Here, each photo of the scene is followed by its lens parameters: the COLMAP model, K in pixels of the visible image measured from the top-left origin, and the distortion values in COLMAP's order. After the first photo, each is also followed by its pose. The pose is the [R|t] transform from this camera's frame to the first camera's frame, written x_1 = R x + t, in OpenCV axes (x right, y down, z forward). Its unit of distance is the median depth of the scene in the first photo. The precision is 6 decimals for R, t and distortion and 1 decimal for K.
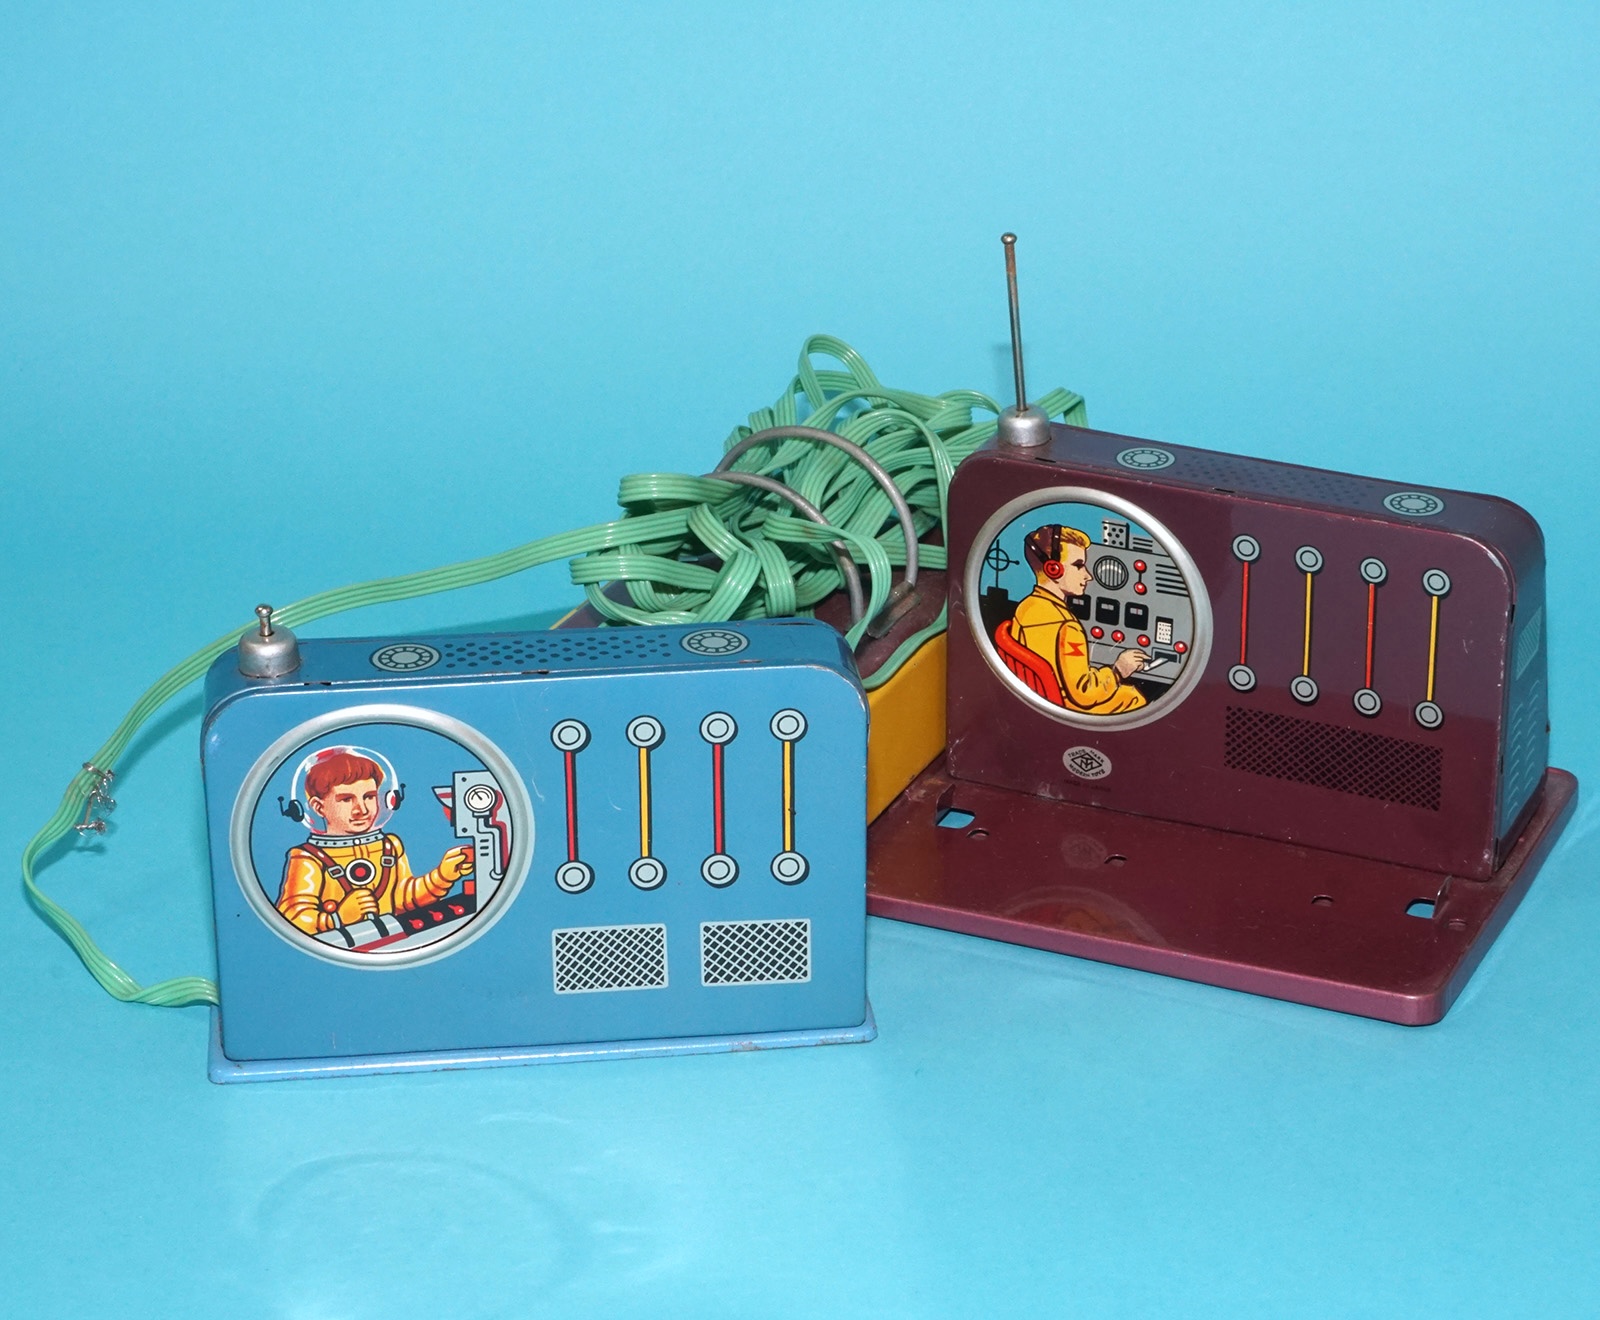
lens RADIAL K [[3099.7, 0, 799.0], [0, 3099.7, 660.1], [0, 0, 1]] dist [0.000836, 0.000000]
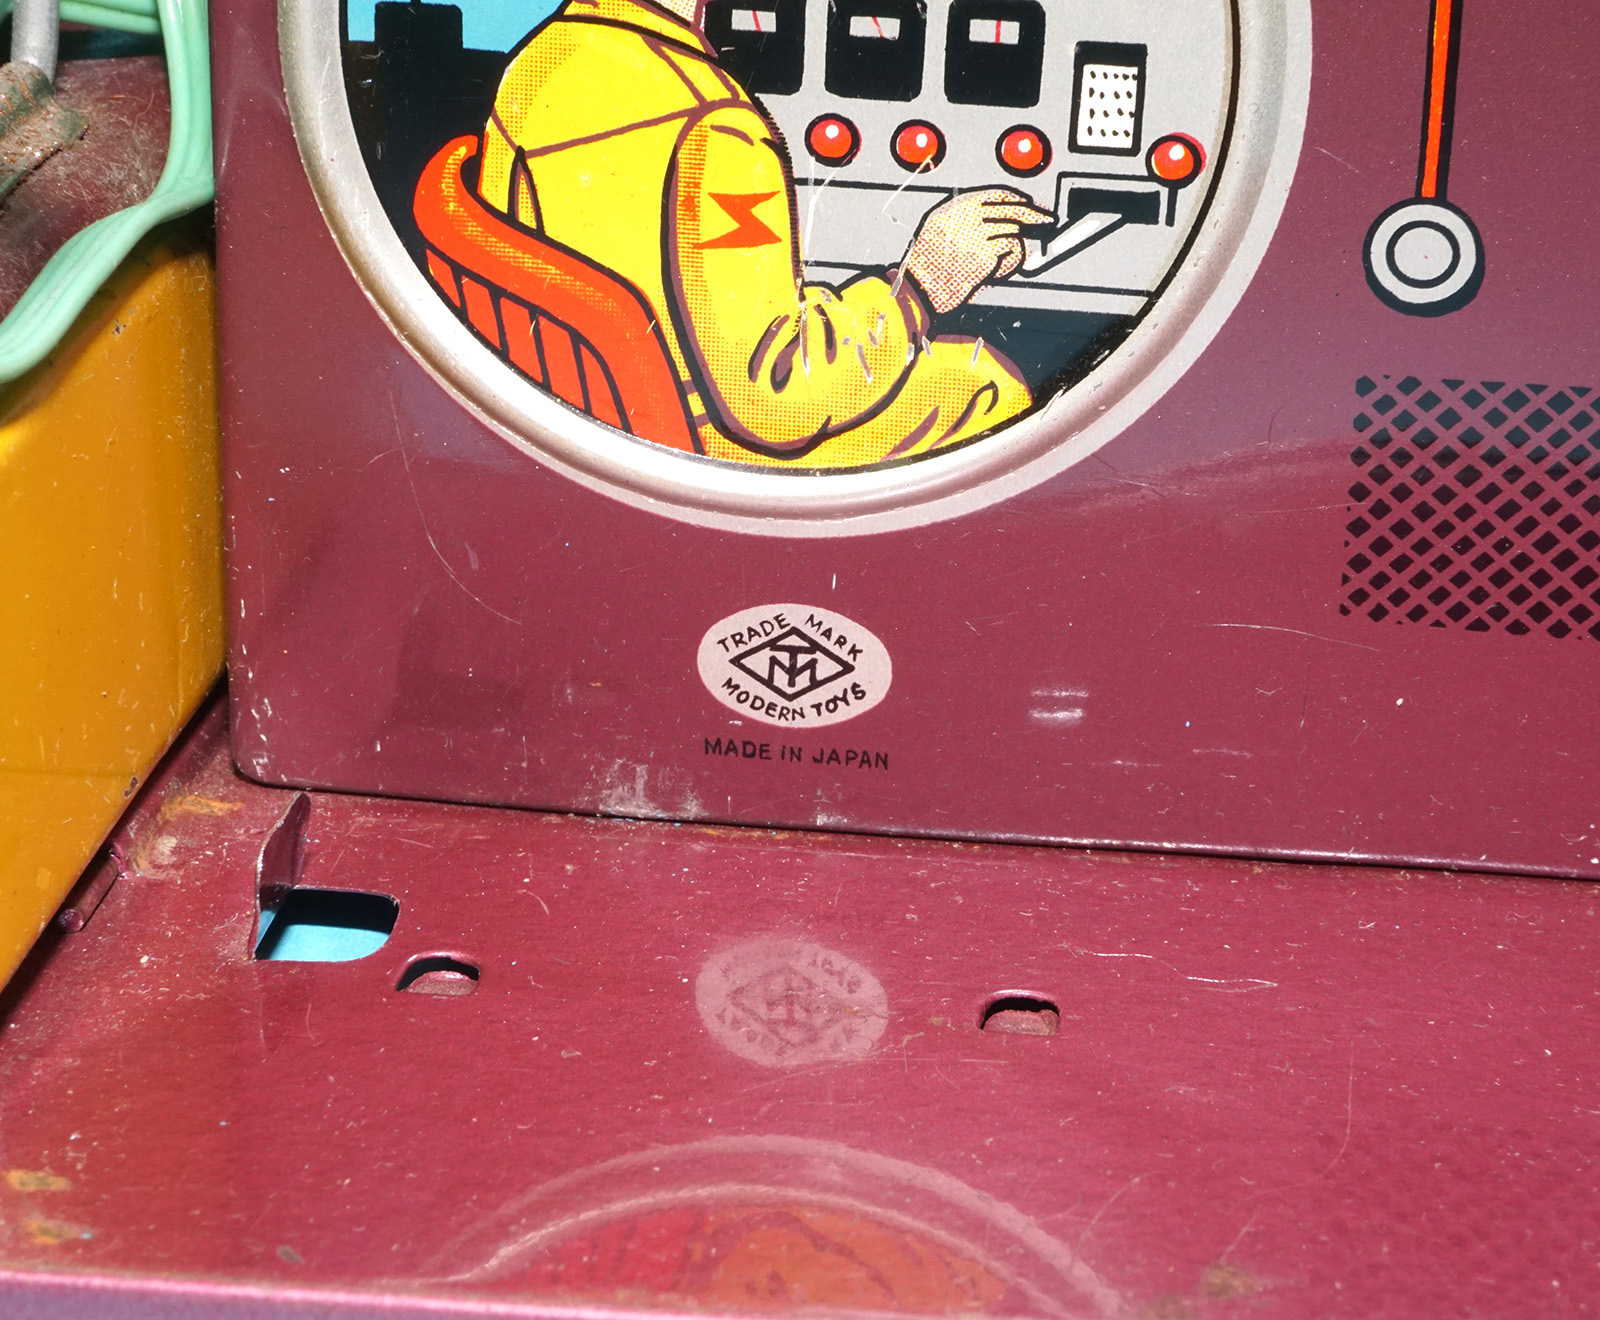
lens RADIAL K [[3731.5, 0, 799.5], [0, 3731.5, 655.6], [0, 0, 1]] dist [-0.021961, 0.000000]
pose [[0.950312, -0.084262, 0.299679, -0.002493], [0.095468, 0.995169, -0.022922, 0.040312], [-0.296300, 0.050392, 0.953765, 0.706675]]
